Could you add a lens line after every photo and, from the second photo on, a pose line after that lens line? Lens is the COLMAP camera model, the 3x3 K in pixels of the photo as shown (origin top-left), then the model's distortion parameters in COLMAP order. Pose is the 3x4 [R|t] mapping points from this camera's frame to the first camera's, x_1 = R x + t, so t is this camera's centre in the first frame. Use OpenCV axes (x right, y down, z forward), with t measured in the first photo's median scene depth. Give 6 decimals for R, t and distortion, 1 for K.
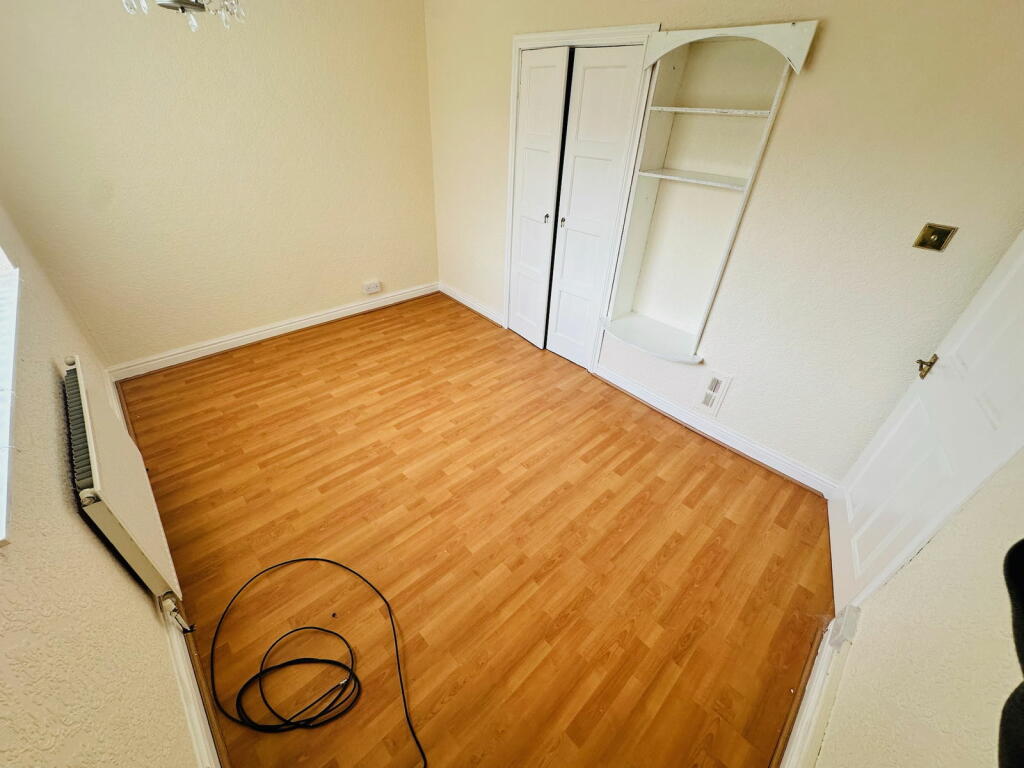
lens RADIAL K [[410.1, 0, 512.0], [0, 410.1, 384.0], [0, 0, 1]] dist [-0.001438, -0.000080]
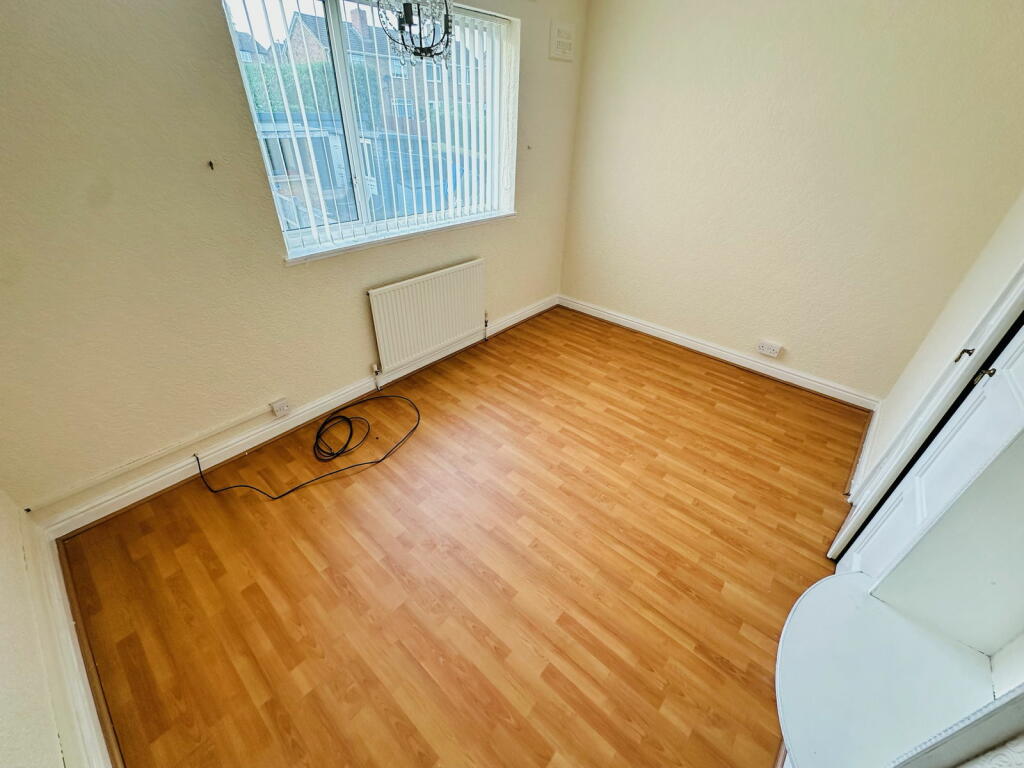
lens RADIAL K [[410.1, 0, 512.0], [0, 410.1, 384.0], [0, 0, 1]] dist [-0.001438, -0.000080]
pose [[0.093804, 0.516458, -0.851159, 0.498813], [-0.582876, 0.721582, 0.373597, -0.276351], [0.807128, 0.461075, 0.368719, 0.454941]]
